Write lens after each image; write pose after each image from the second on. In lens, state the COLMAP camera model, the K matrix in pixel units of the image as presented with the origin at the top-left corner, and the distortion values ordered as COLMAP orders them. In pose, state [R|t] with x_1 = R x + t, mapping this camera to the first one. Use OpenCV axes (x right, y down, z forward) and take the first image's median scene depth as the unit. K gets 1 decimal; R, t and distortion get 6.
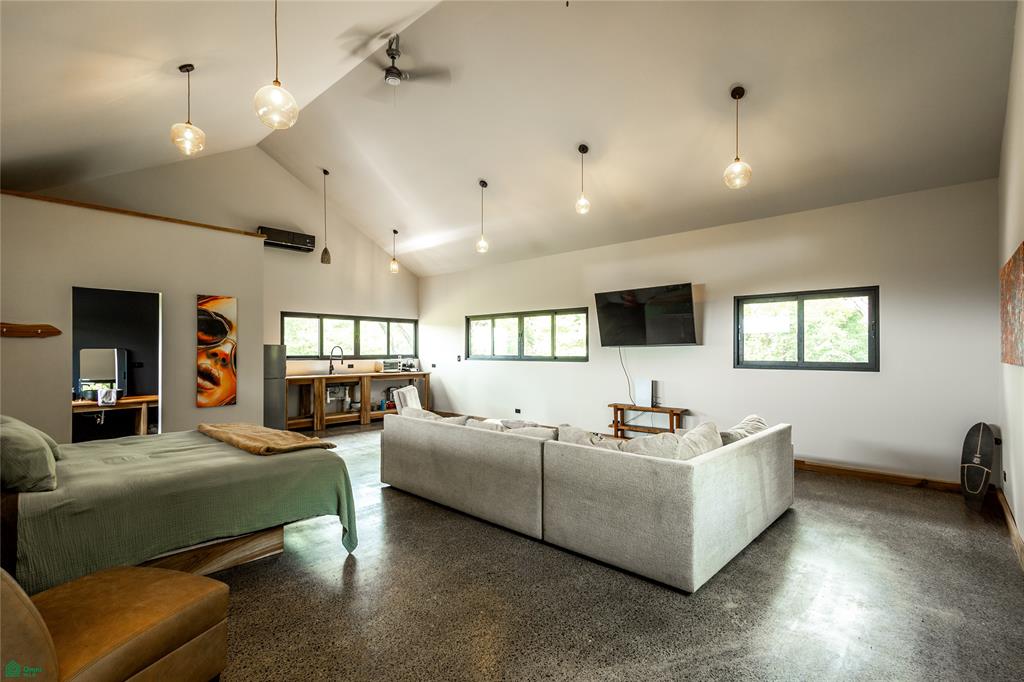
lens RADIAL K [[479.0, 0, 512.0], [0, 479.0, 341.0], [0, 0, 1]] dist [0.001906, -0.000013]
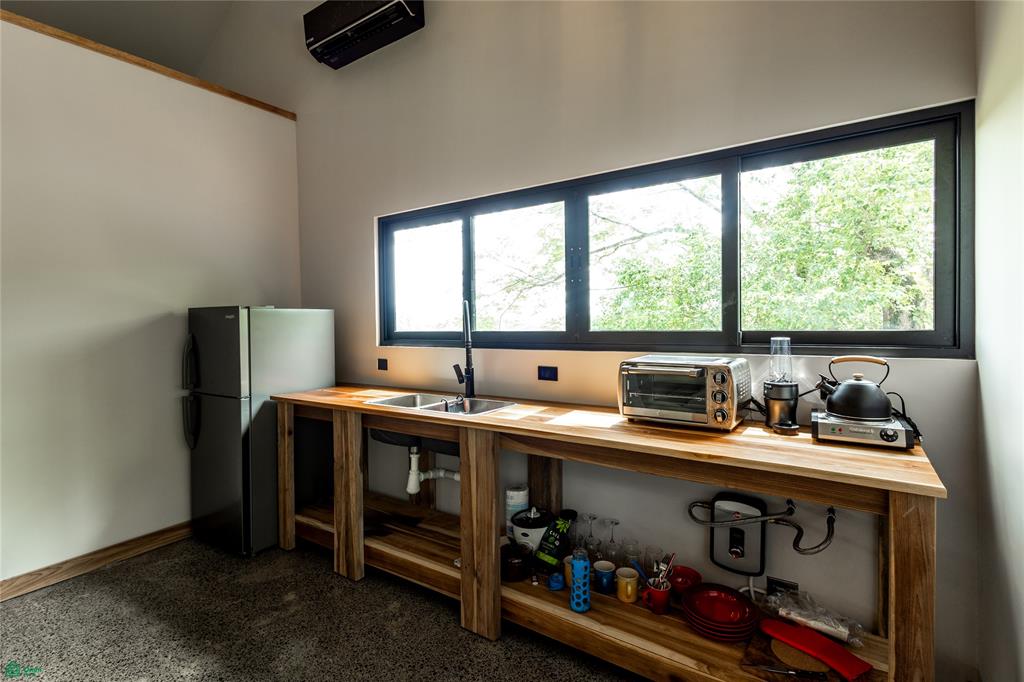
lens RADIAL K [[506.2, 0, 513.9], [0, 506.2, 327.2], [0, 0, 1]] dist [0.000688, -0.000119]
pose [[0.135186, 0.006626, -0.990798, -0.089892], [0.034416, 0.999343, 0.011378, 0.034296], [0.990222, -0.035637, 0.134870, 1.414877]]
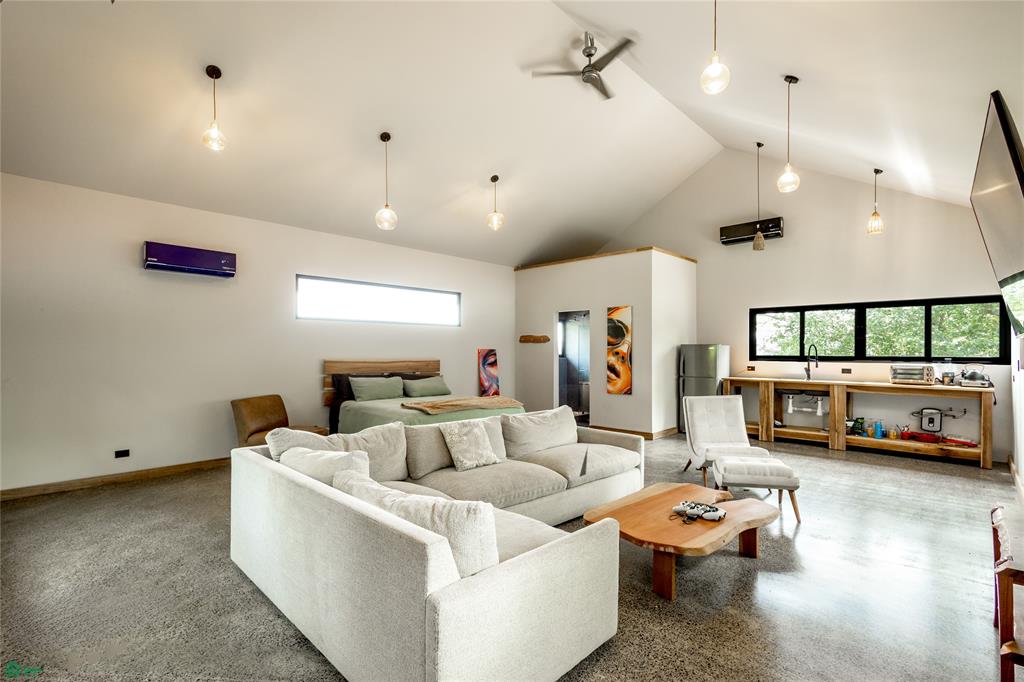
lens RADIAL K [[487.3, 0, 508.3], [0, 487.3, 347.7], [0, 0, 1]] dist [0.002182, -0.000318]
pose [[-0.045353, -0.003130, -0.998966, 0.671226], [0.019891, 0.999794, -0.004035, 0.013245], [0.998773, -0.020054, -0.045281, 0.758740]]
